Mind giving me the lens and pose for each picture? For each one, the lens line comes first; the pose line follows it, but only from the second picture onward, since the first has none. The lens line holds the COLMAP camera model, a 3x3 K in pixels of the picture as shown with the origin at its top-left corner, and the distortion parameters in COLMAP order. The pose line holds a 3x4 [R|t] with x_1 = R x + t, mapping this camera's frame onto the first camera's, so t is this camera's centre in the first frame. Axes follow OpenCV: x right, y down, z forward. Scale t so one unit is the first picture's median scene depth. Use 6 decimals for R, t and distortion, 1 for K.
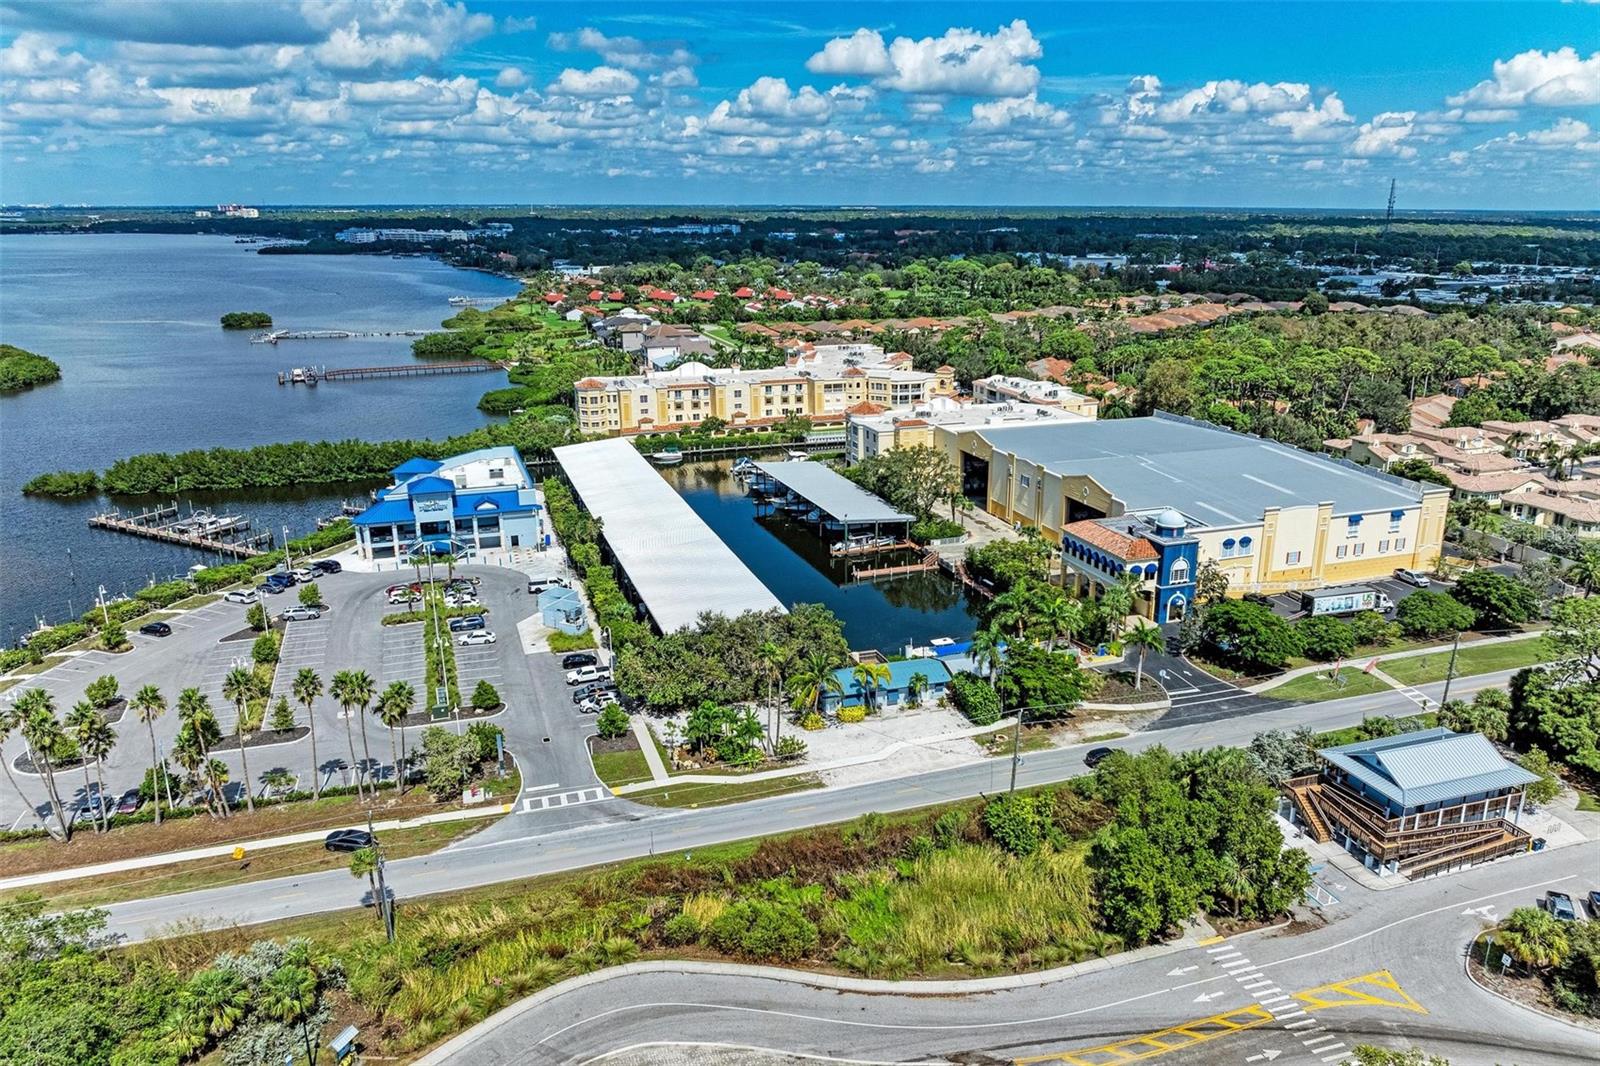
lens RADIAL K [[1089.4, 0, 815.1], [0, 1089.4, 543.4], [0, 0, 1]] dist [-0.031298, 0.019666]
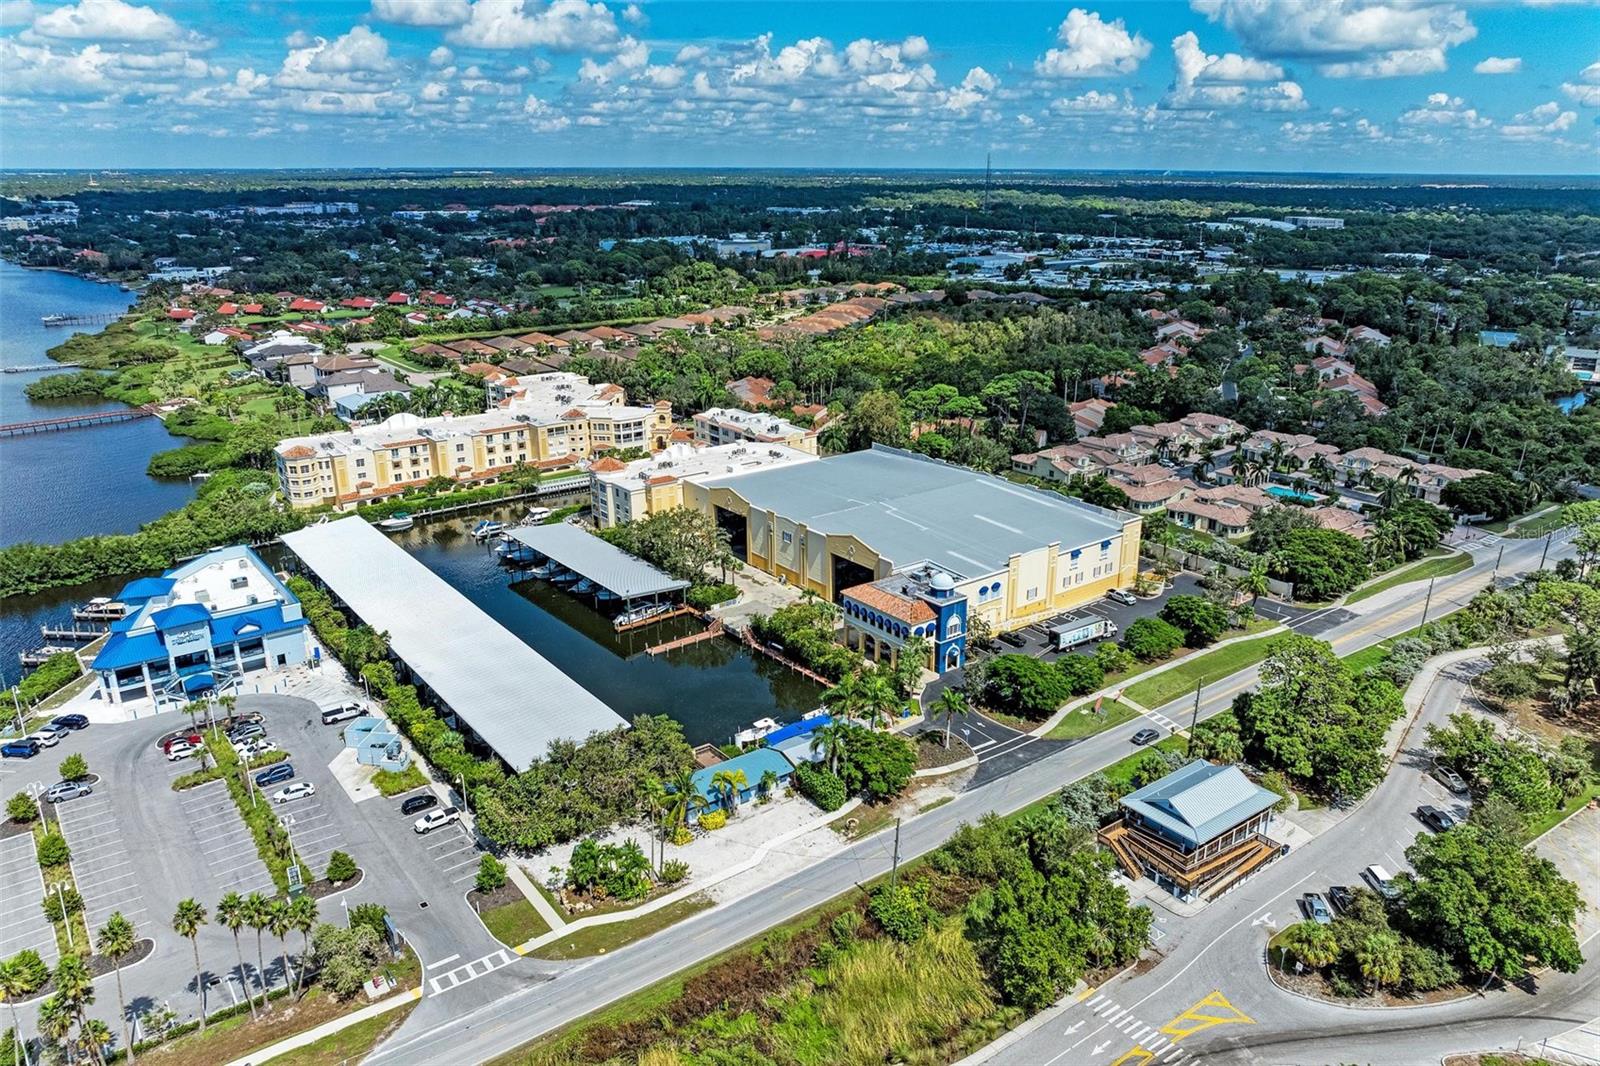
lens RADIAL K [[1088.3, 0, 800.0], [0, 1088.3, 533.0], [0, 0, 1]] dist [-0.007643, -0.024201]
pose [[0.950833, -0.097751, 0.293872, -0.130172], [0.091881, 0.995198, 0.033750, -0.115182], [-0.295760, -0.005089, 0.955249, -0.032219]]
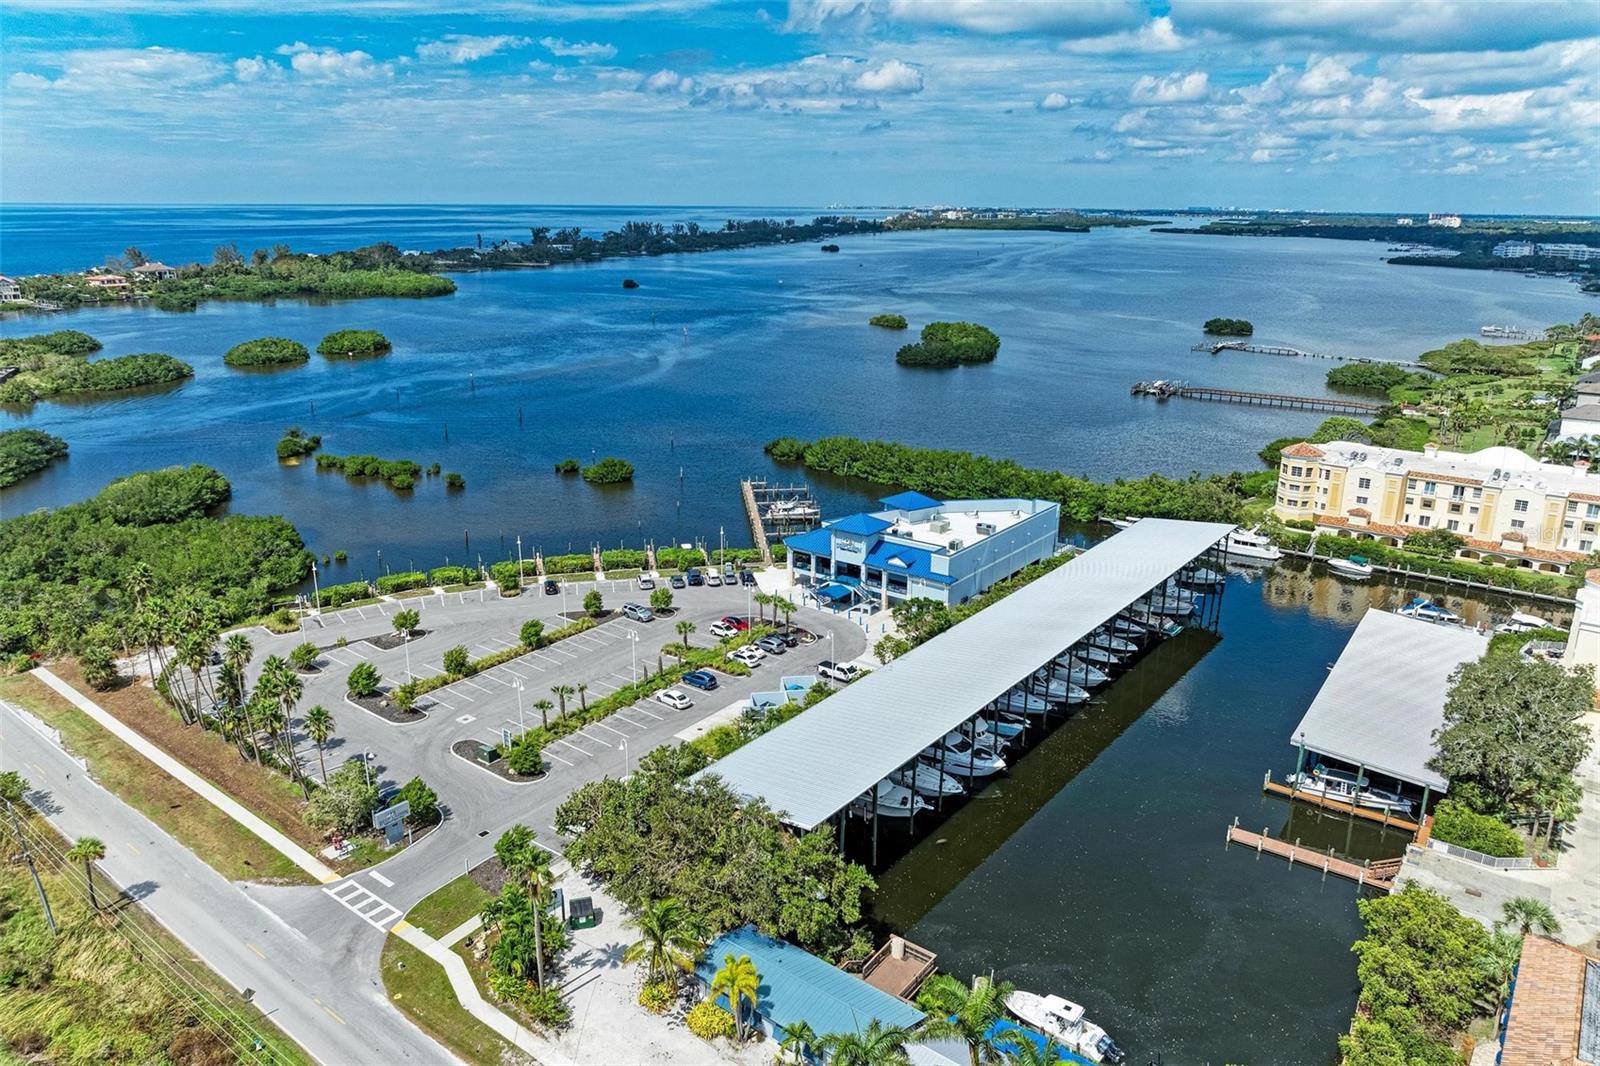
lens RADIAL K [[1089.4, 0, 815.1], [0, 1089.4, 543.4], [0, 0, 1]] dist [-0.031298, 0.019666]
pose [[0.551405, 0.248392, -0.796400, 0.376557], [-0.253680, 0.959362, 0.123578, -0.152616], [0.794732, 0.133889, 0.592009, 0.487870]]
